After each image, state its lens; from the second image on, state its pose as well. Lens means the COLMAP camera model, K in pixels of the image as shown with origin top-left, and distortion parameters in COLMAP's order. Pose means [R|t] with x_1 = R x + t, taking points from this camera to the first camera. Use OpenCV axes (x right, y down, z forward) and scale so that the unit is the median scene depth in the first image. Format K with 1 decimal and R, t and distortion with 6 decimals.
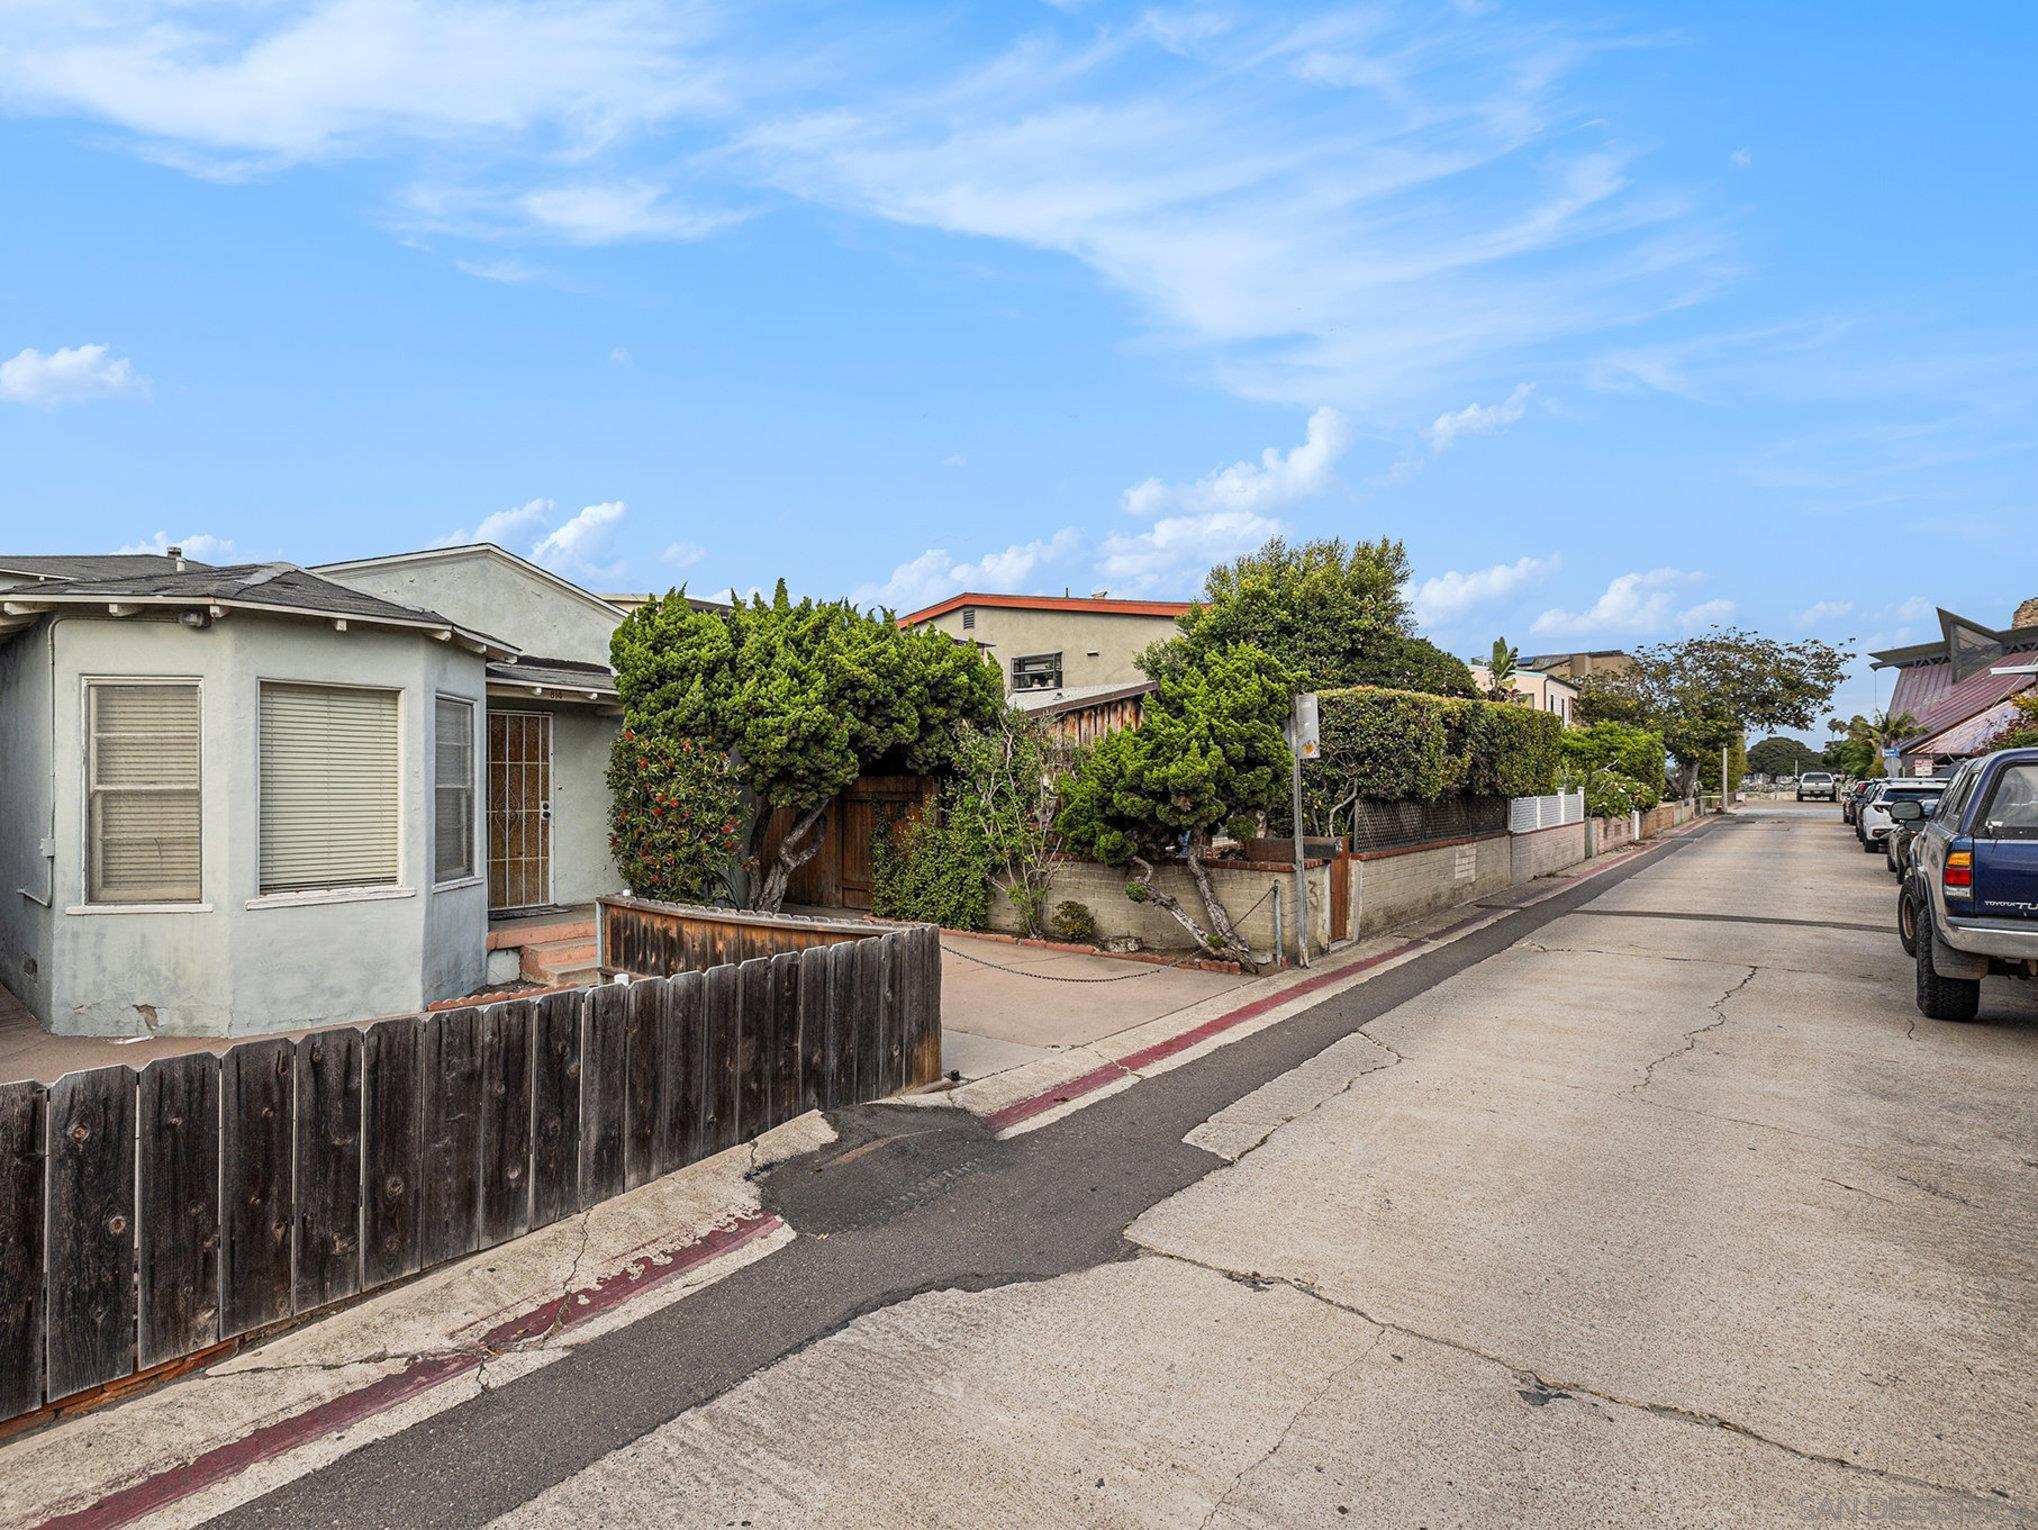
lens RADIAL K [[958.7, 0, 1015.6], [0, 958.7, 784.4], [0, 0, 1]] dist [0.003421, 0.000534]
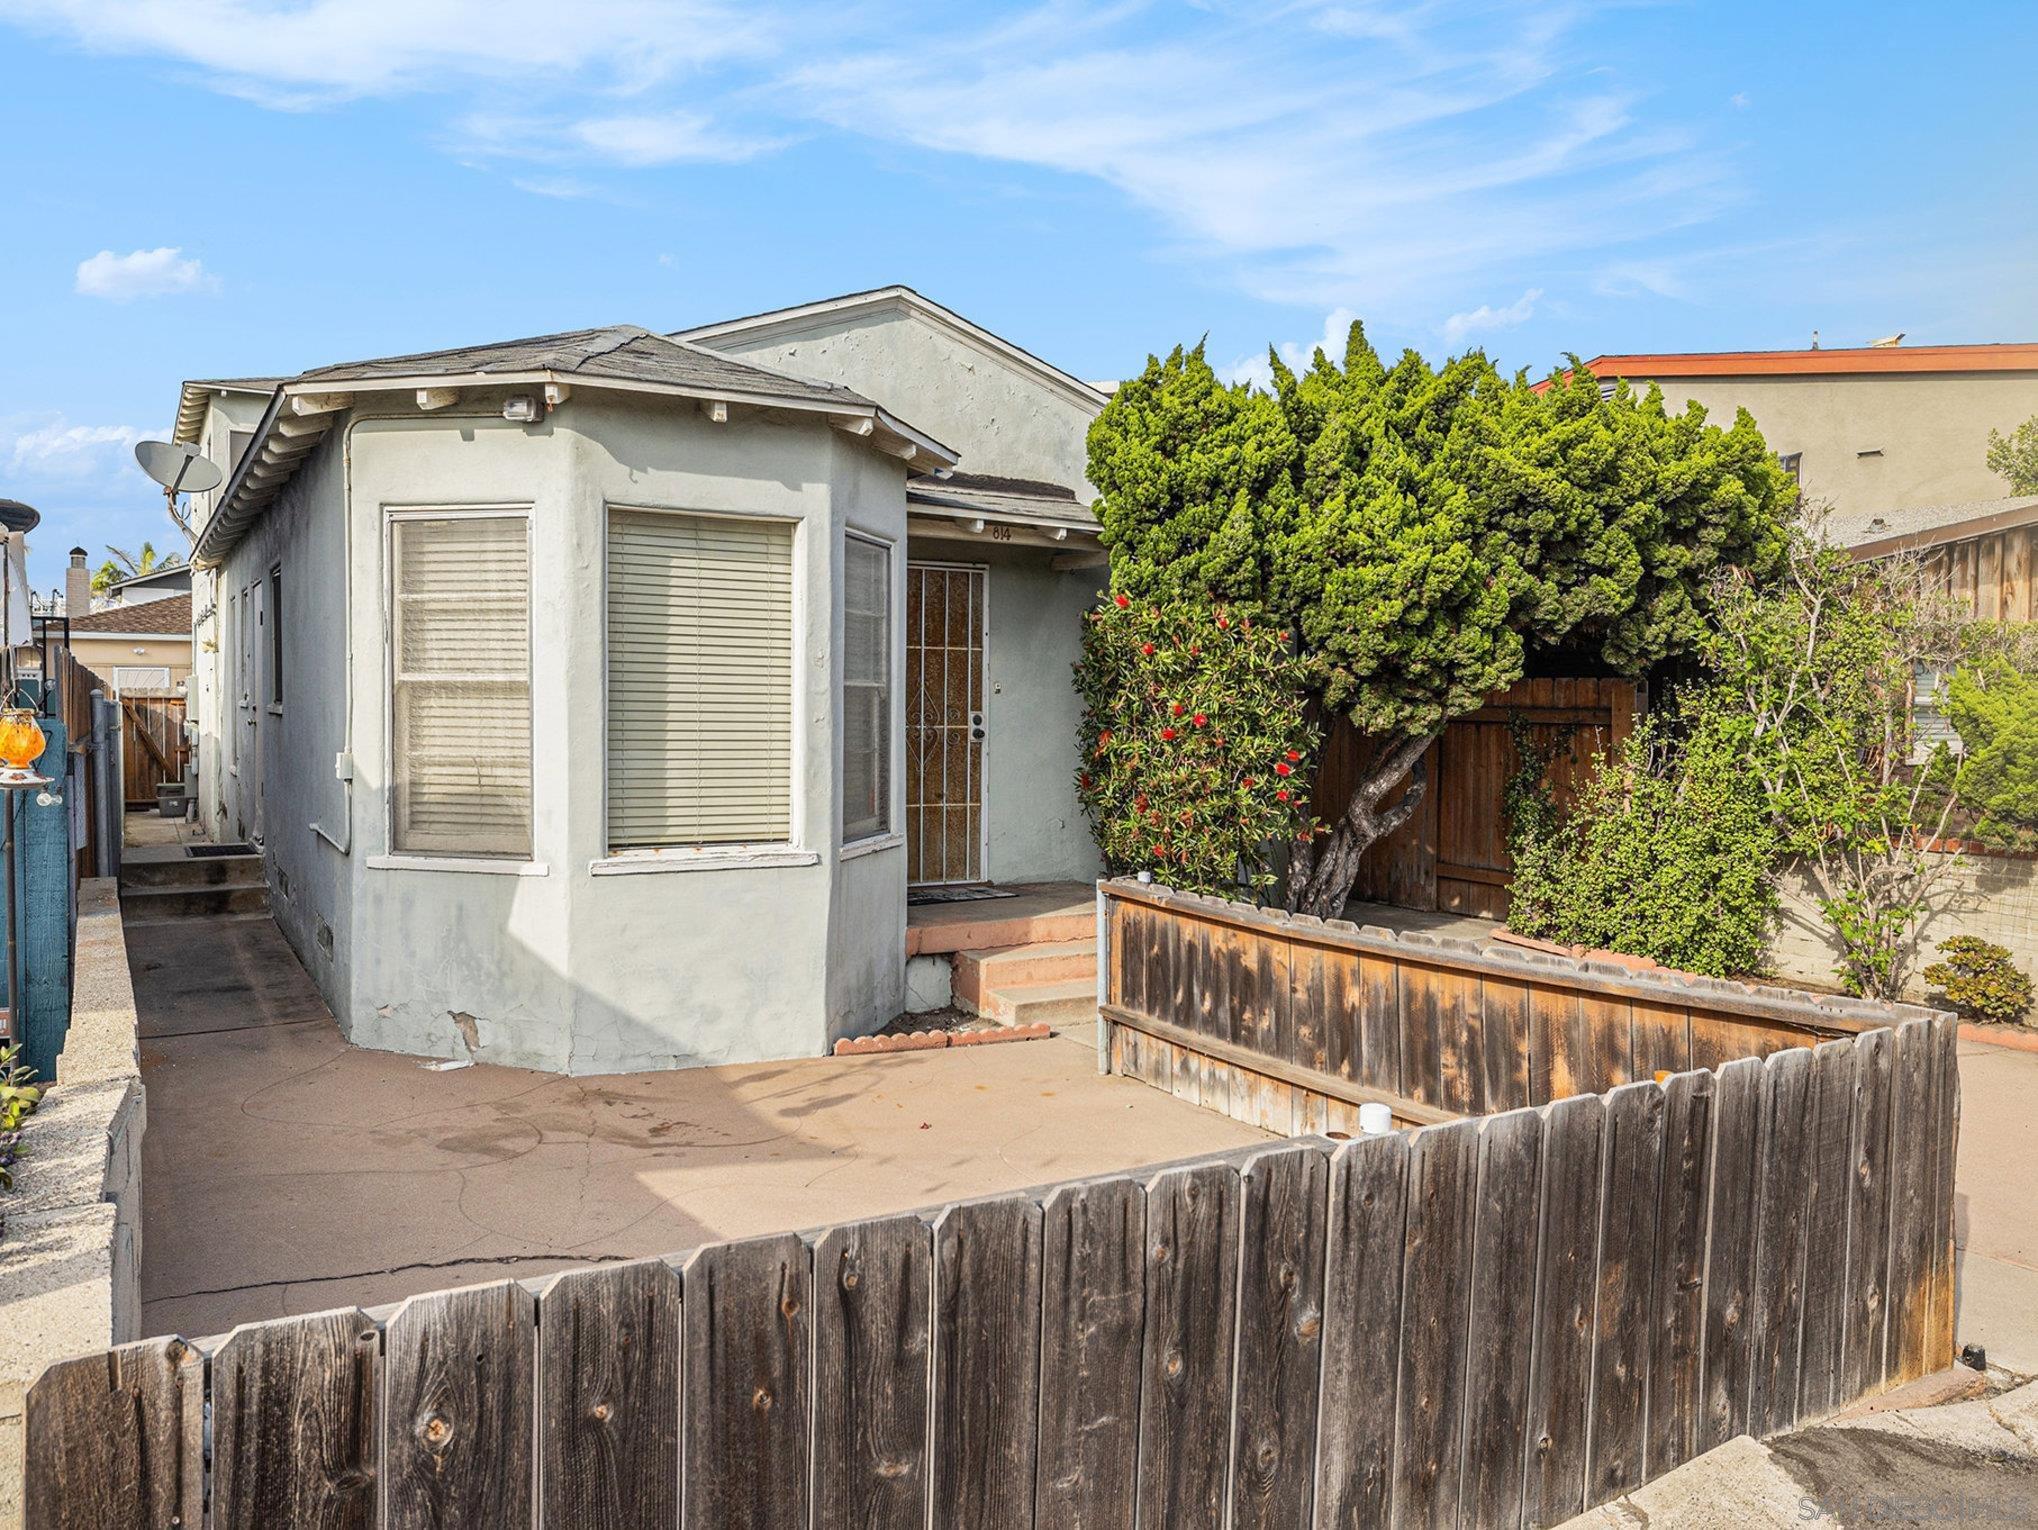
lens RADIAL K [[1452.8, 0, 1018.8], [0, 1452.8, 762.8], [0, 0, 1]] dist [-0.001107, 0.007711]
pose [[0.940413, 0.031237, -0.338597, -0.213426], [-0.015901, 0.998722, 0.047975, 0.007282], [0.339663, -0.039732, 0.939708, 0.201219]]
